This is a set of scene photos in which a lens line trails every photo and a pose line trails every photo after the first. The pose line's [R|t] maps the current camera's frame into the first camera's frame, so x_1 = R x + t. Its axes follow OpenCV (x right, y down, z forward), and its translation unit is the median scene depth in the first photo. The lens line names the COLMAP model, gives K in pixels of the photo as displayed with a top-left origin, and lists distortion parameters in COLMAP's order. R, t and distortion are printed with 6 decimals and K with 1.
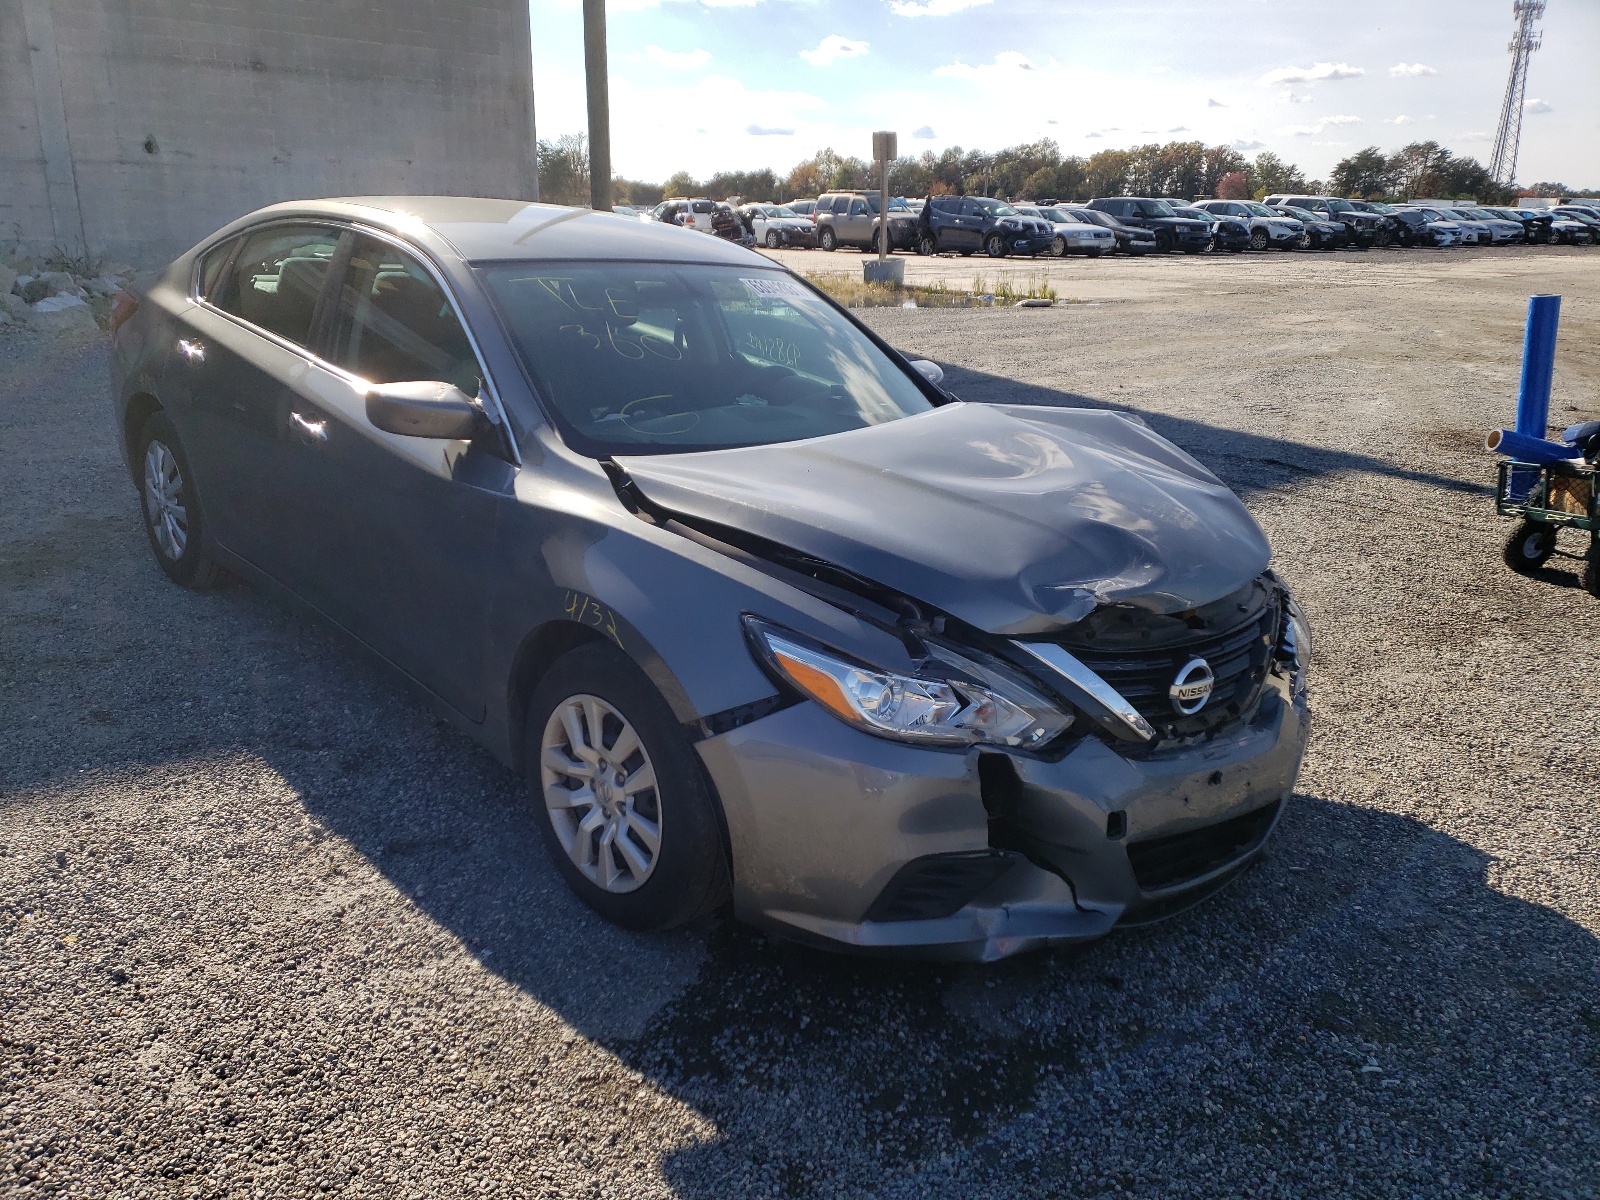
lens RADIAL K [[1211.3, 0, 800.0], [0, 1211.3, 600.0], [0, 0, 1]] dist [0.000268, 0.000208]
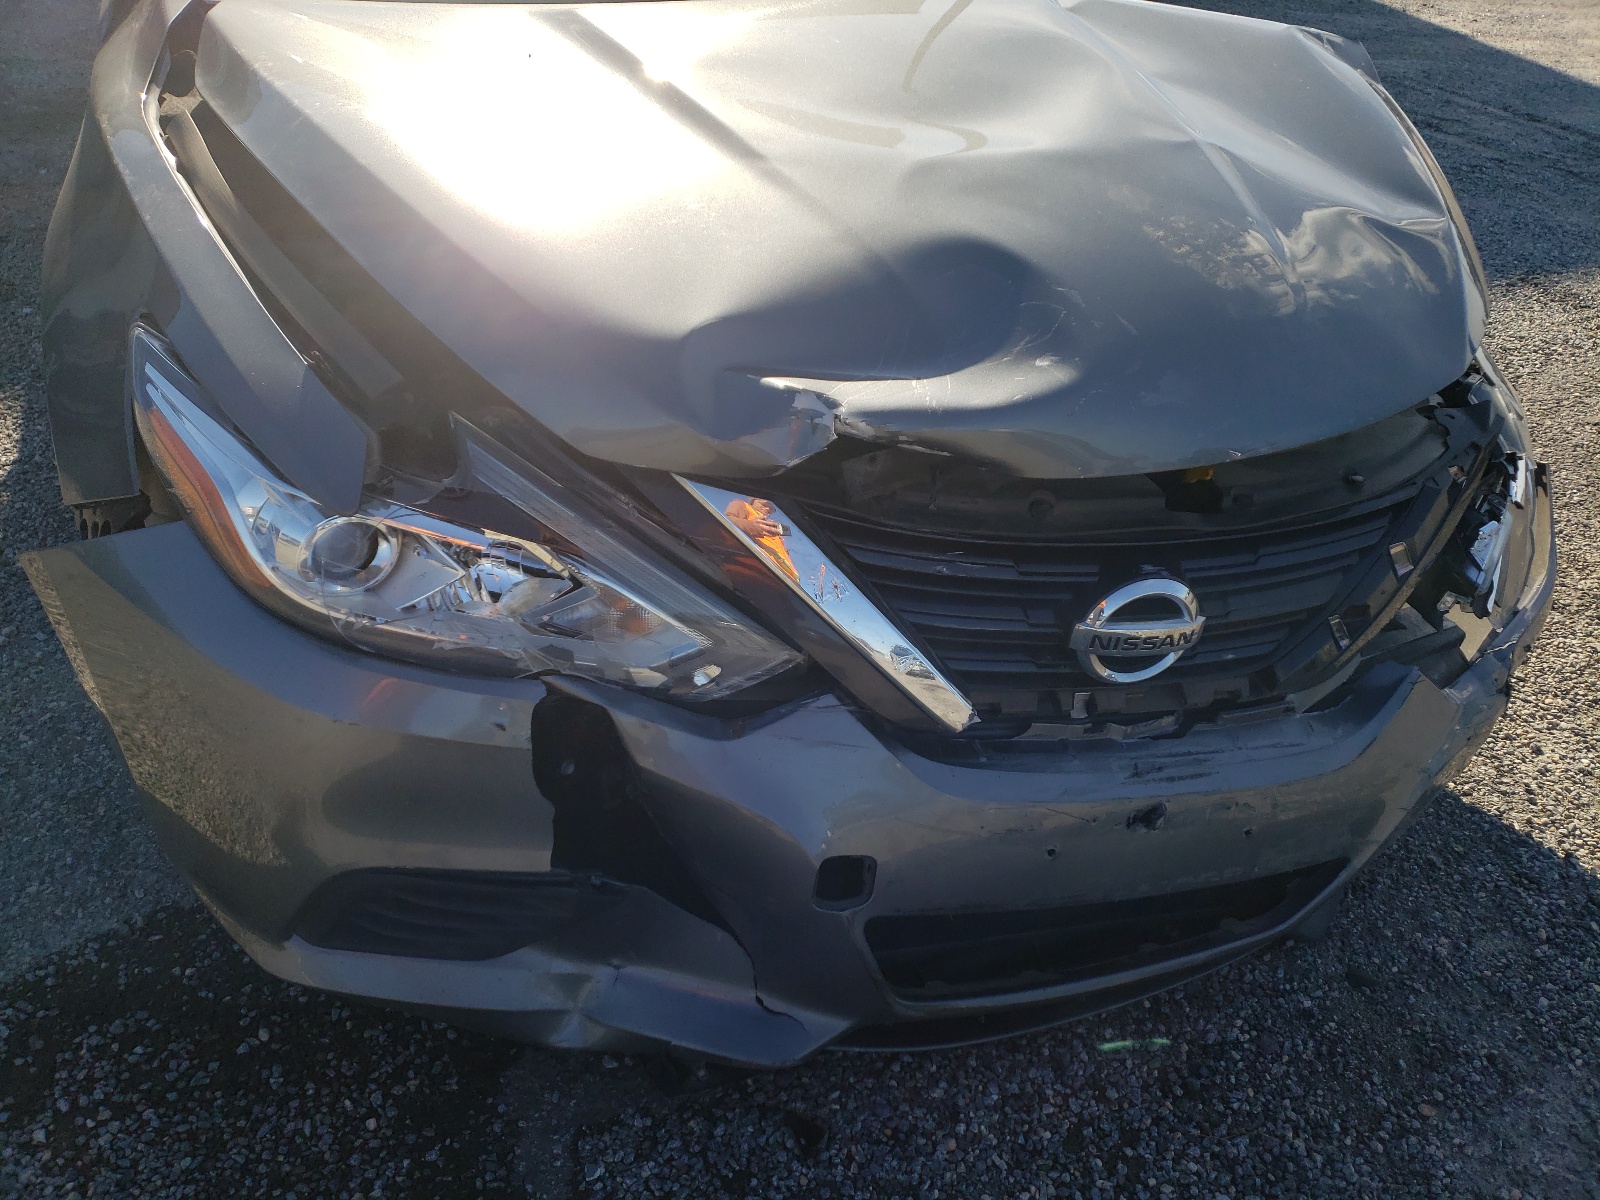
lens RADIAL K [[1335.3, 0, 800.0], [0, 1335.3, 600.0], [0, 0, 1]] dist [-0.001011, -0.003142]
pose [[0.942904, 0.219301, -0.250678, 0.355103], [-0.149861, 0.951493, 0.268706, -0.064744], [0.297446, -0.215798, 0.930031, 0.520711]]
